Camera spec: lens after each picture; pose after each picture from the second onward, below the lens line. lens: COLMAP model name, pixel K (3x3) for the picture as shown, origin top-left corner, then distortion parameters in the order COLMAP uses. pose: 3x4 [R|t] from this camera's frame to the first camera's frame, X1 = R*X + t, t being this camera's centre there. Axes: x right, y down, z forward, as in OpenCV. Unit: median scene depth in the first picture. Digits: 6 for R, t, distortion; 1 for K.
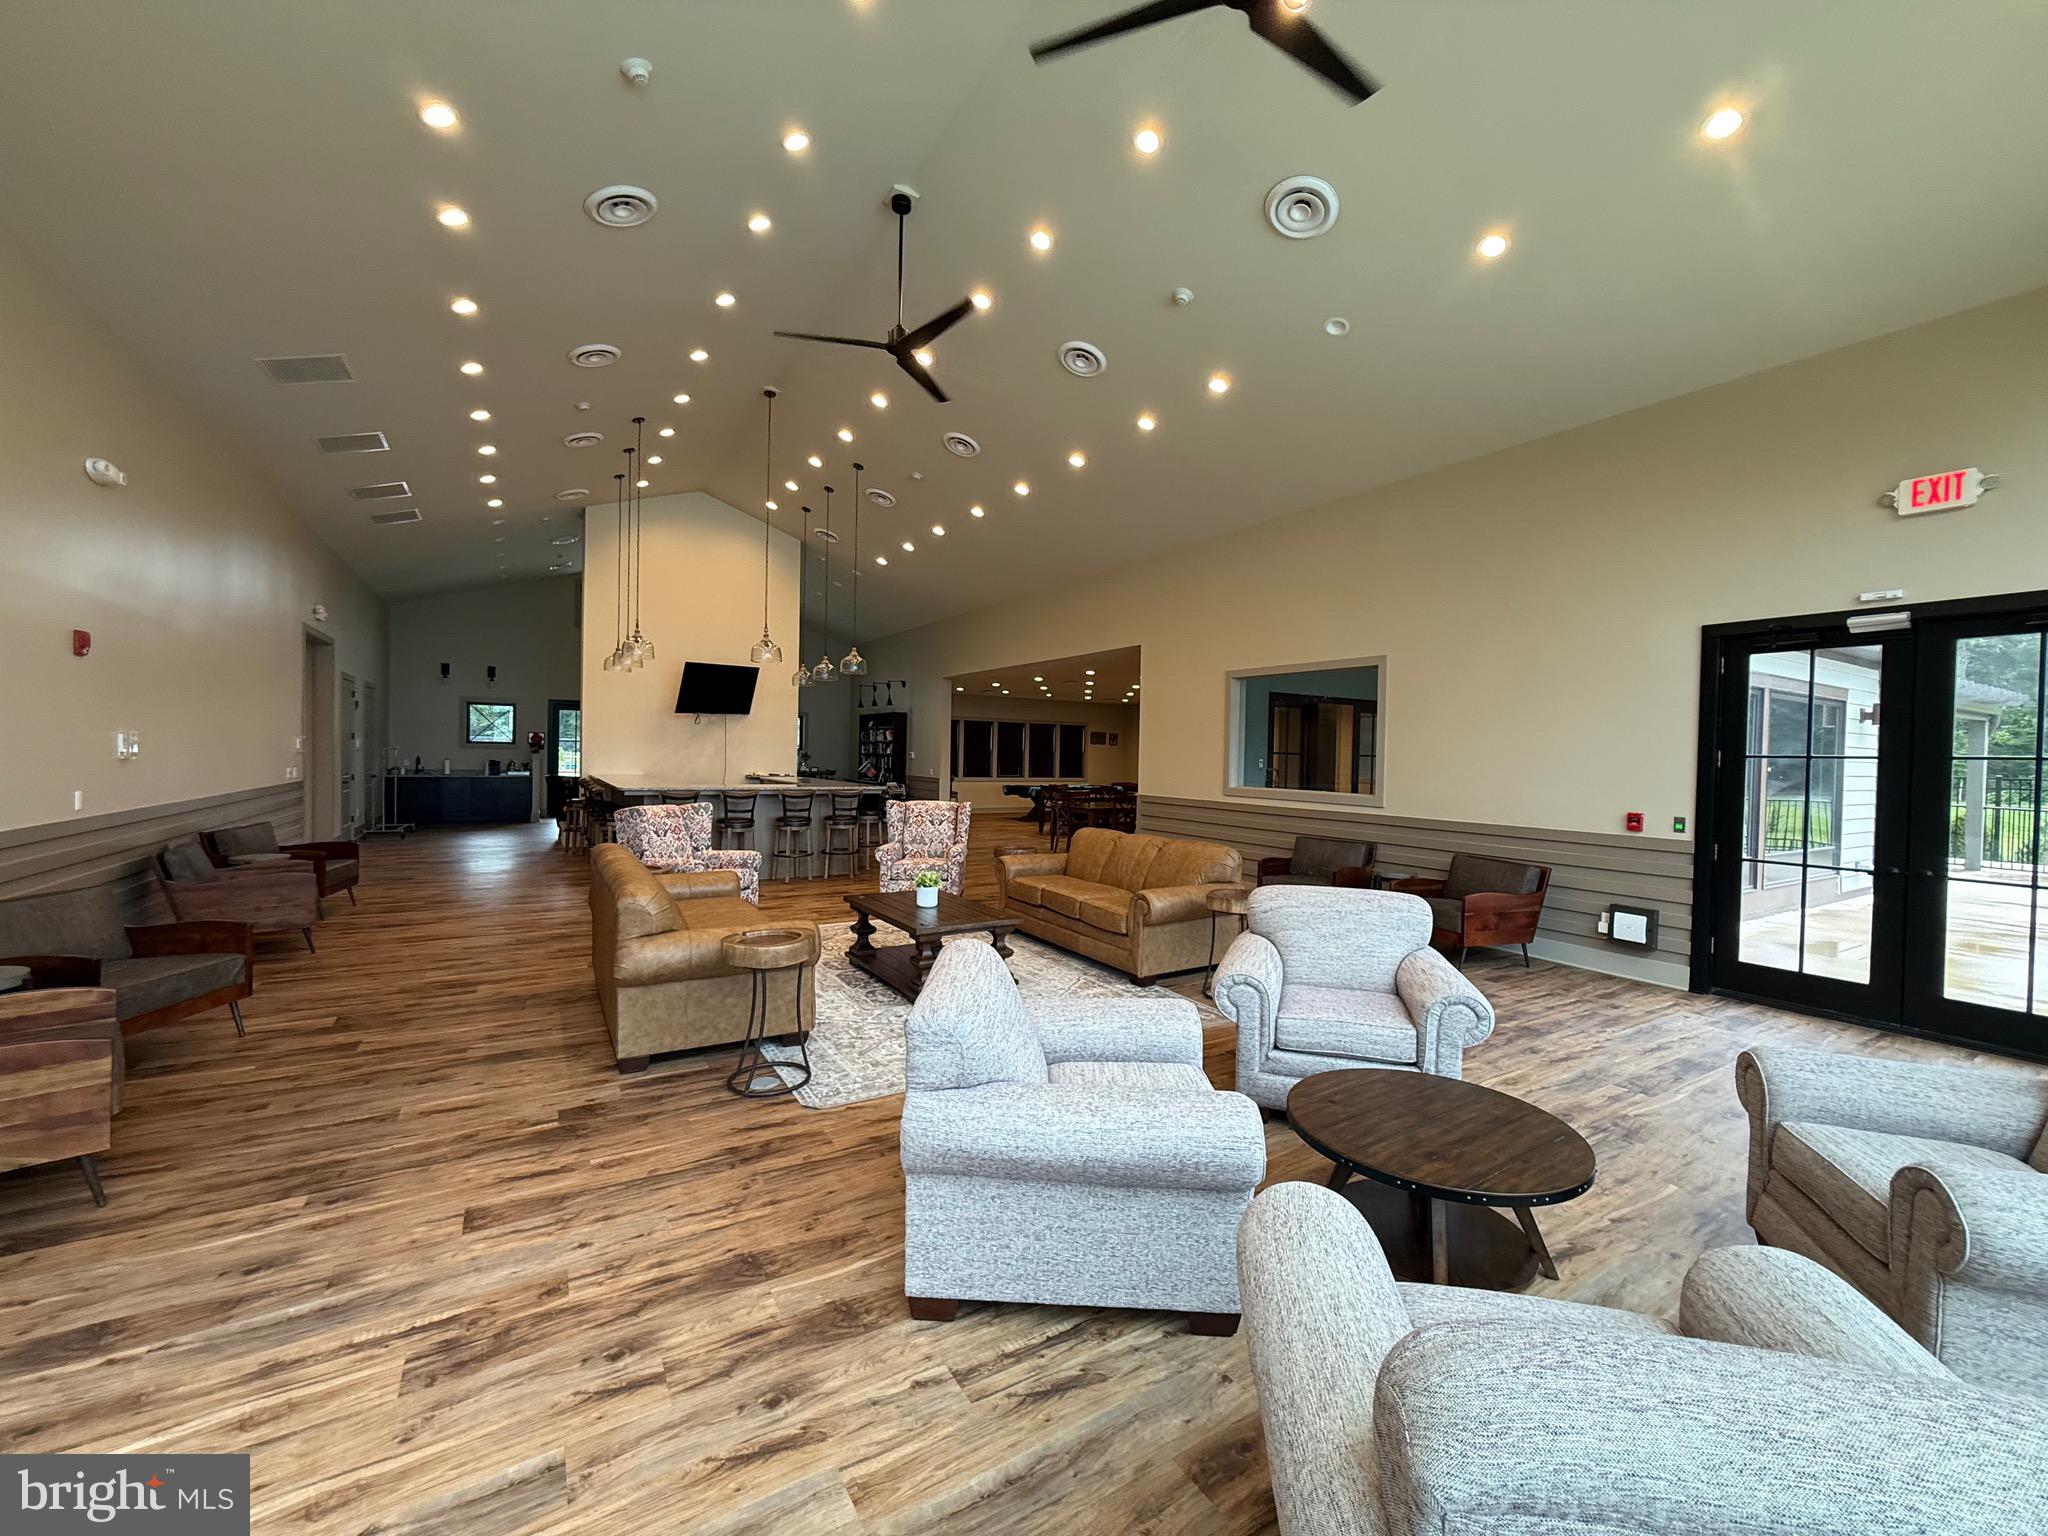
lens RADIAL K [[825.3, 0, 1024.0], [0, 825.3, 768.0], [0, 0, 1]] dist [-0.002292, -0.000257]
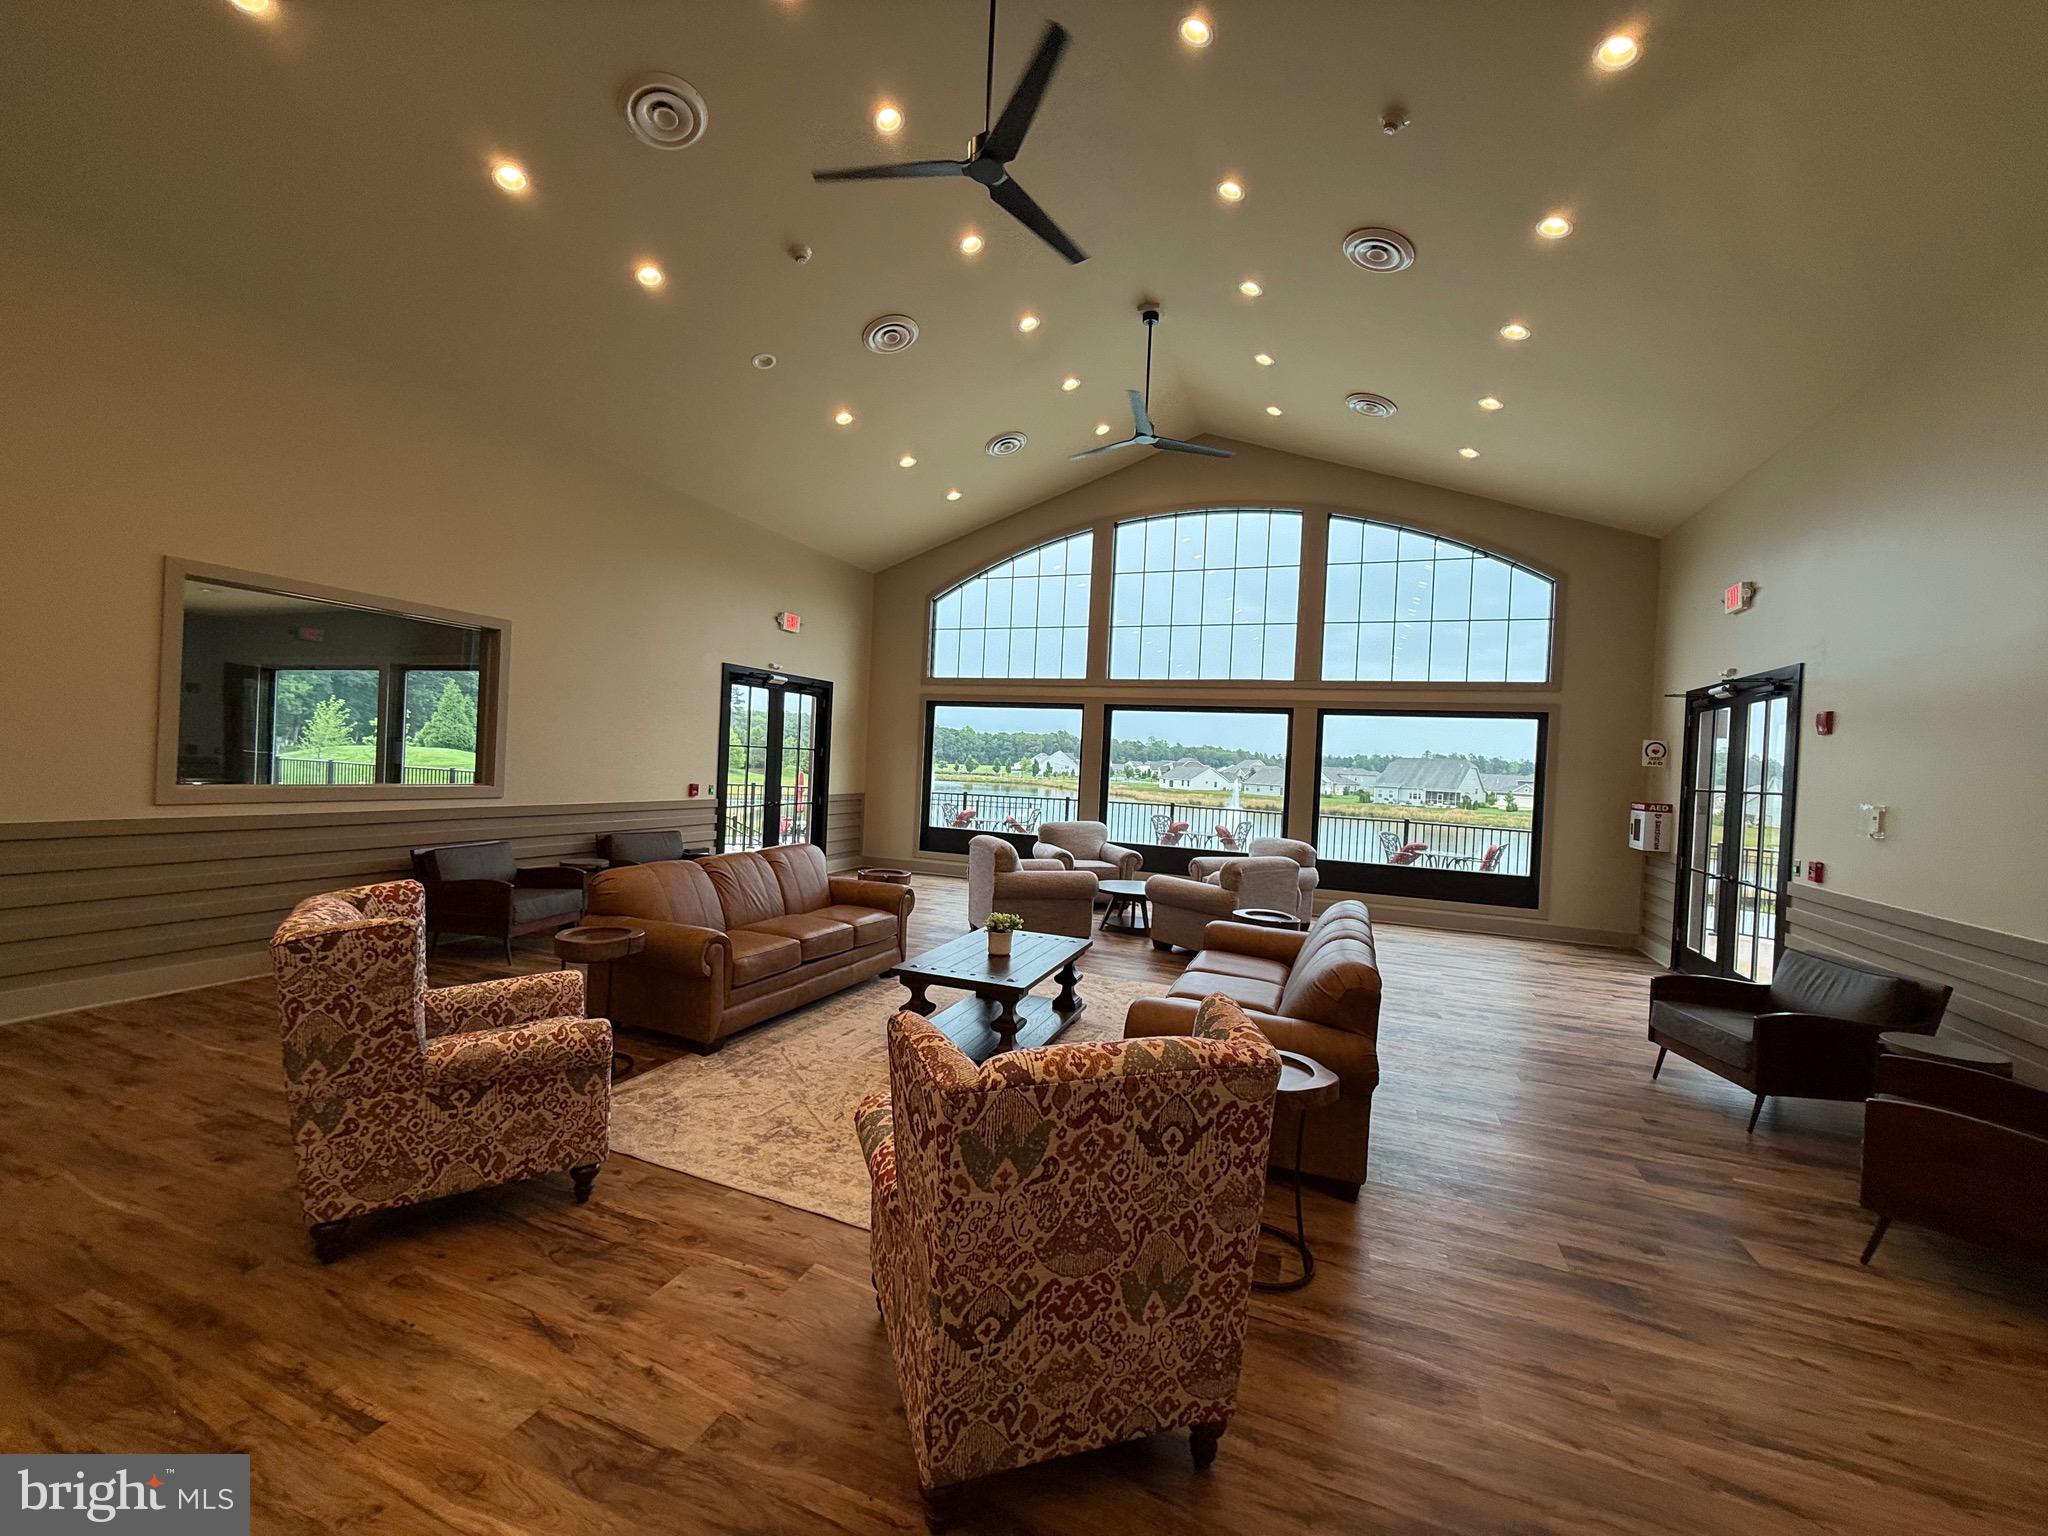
lens RADIAL K [[825.3, 0, 1024.0], [0, 825.3, 768.0], [0, 0, 1]] dist [-0.002292, -0.000257]
pose [[-0.603147, -0.056893, 0.795599, -0.805854], [-0.050030, 0.998187, 0.033452, -0.053652], [-0.796060, -0.019627, -0.604900, 1.512310]]
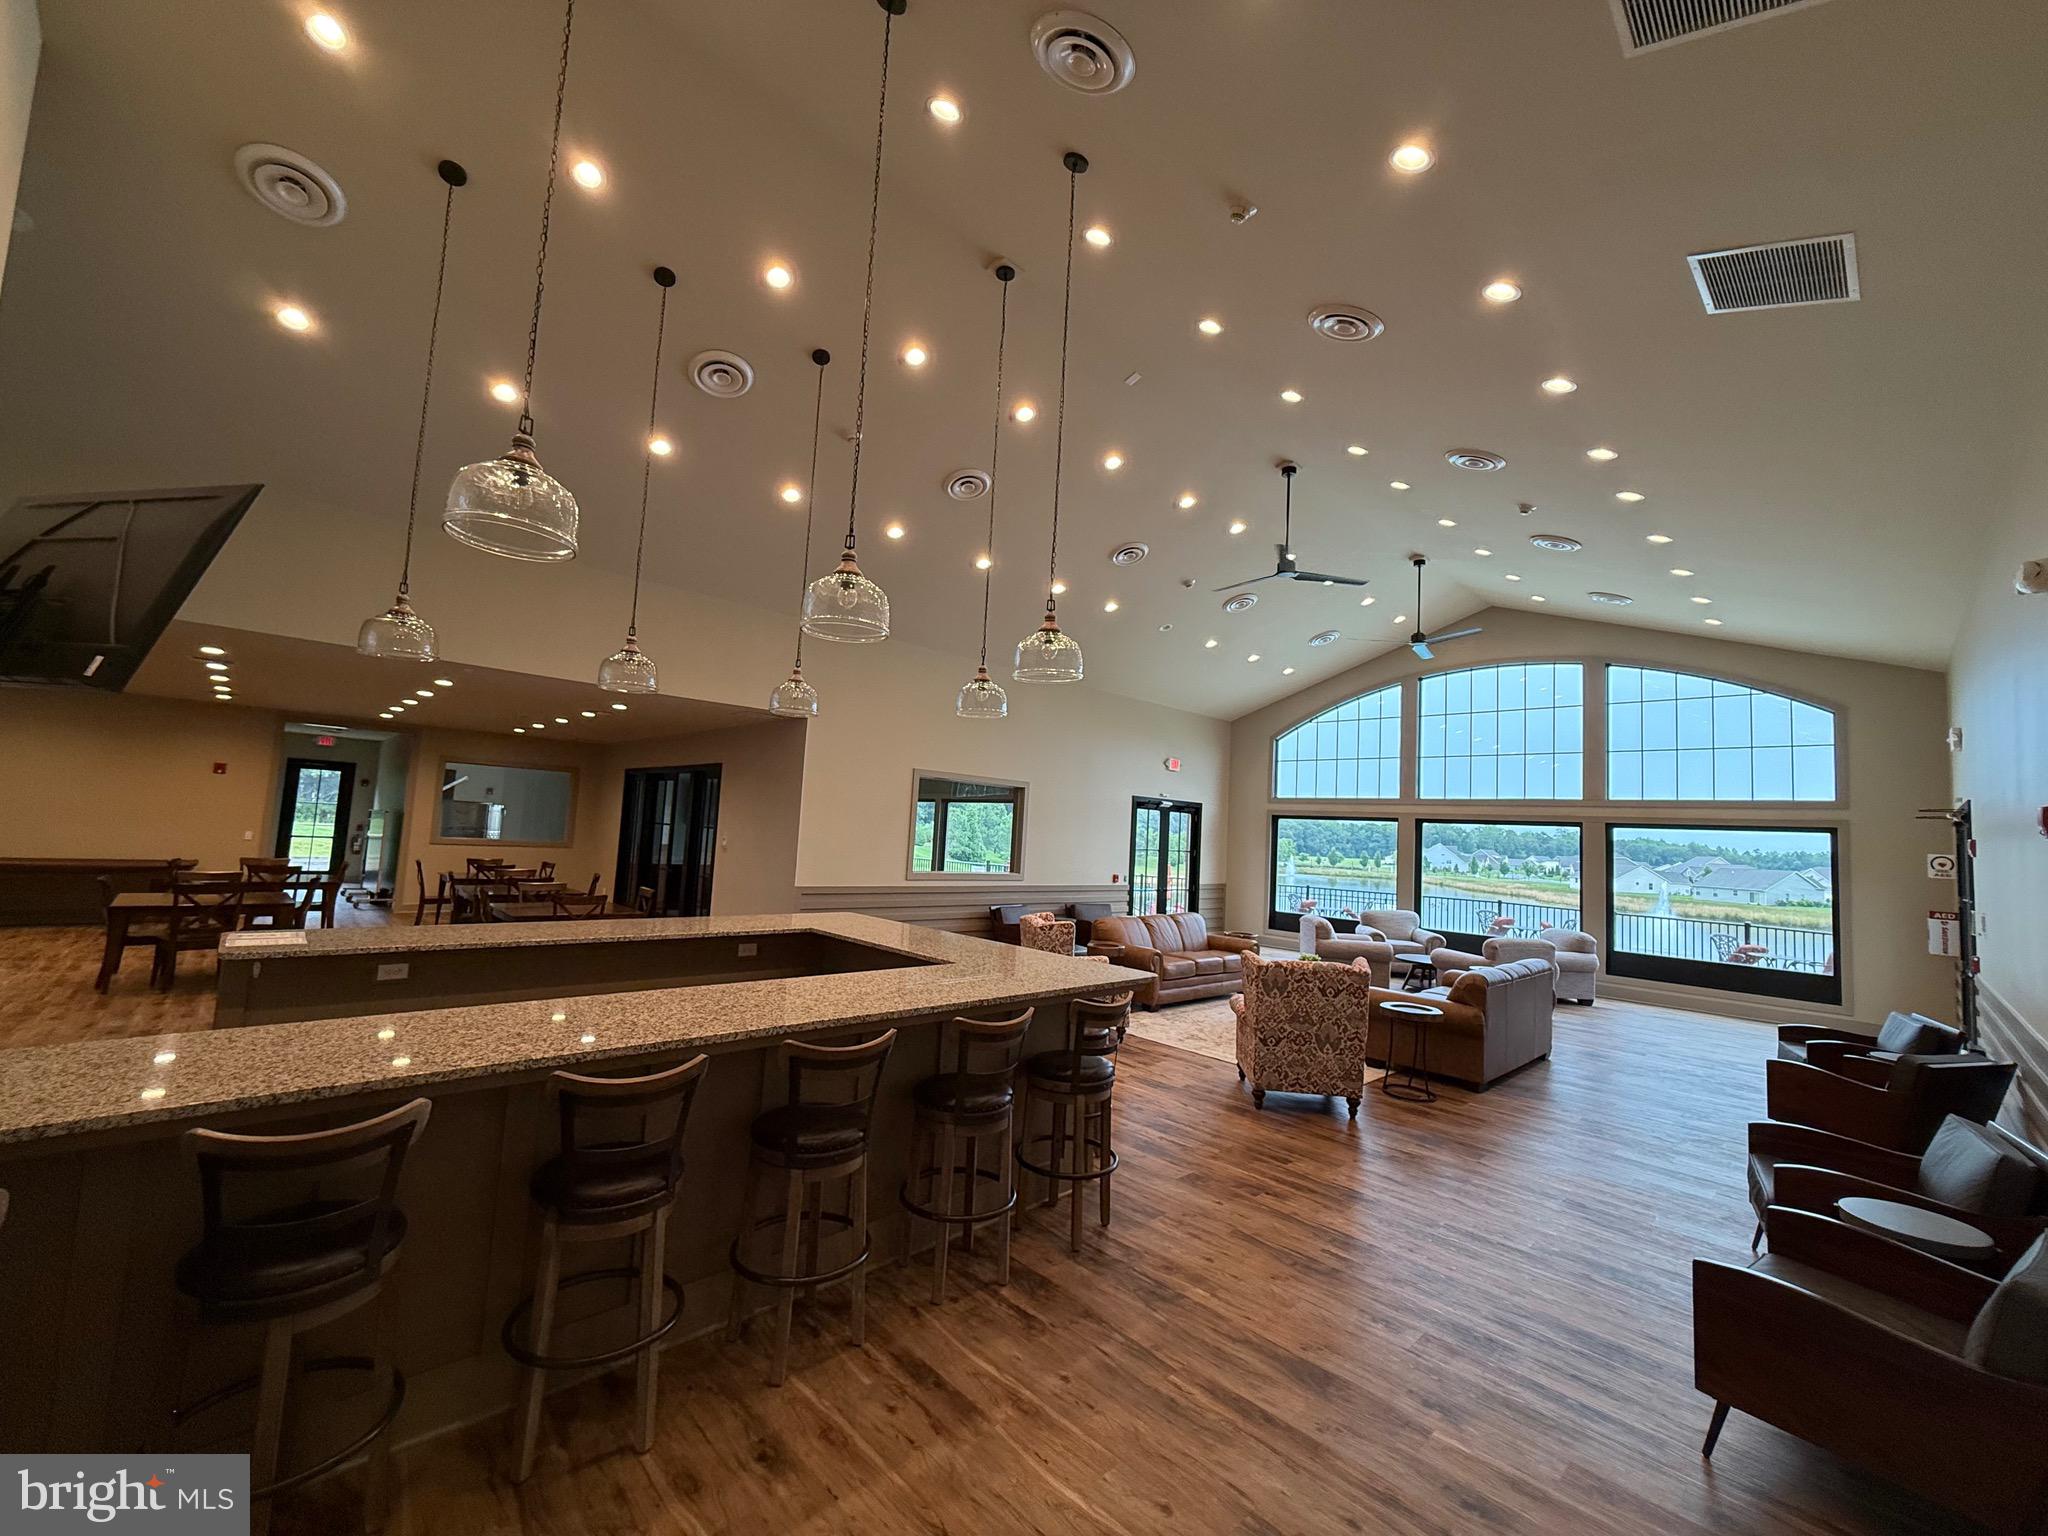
lens RADIAL K [[825.3, 0, 1024.0], [0, 825.3, 768.0], [0, 0, 1]] dist [-0.002292, -0.000257]
pose [[-0.221716, 0.043812, 0.974127, -1.509181], [-0.046626, 0.997371, -0.055469, -0.106162], [-0.973996, -0.057718, -0.219090, 1.877352]]
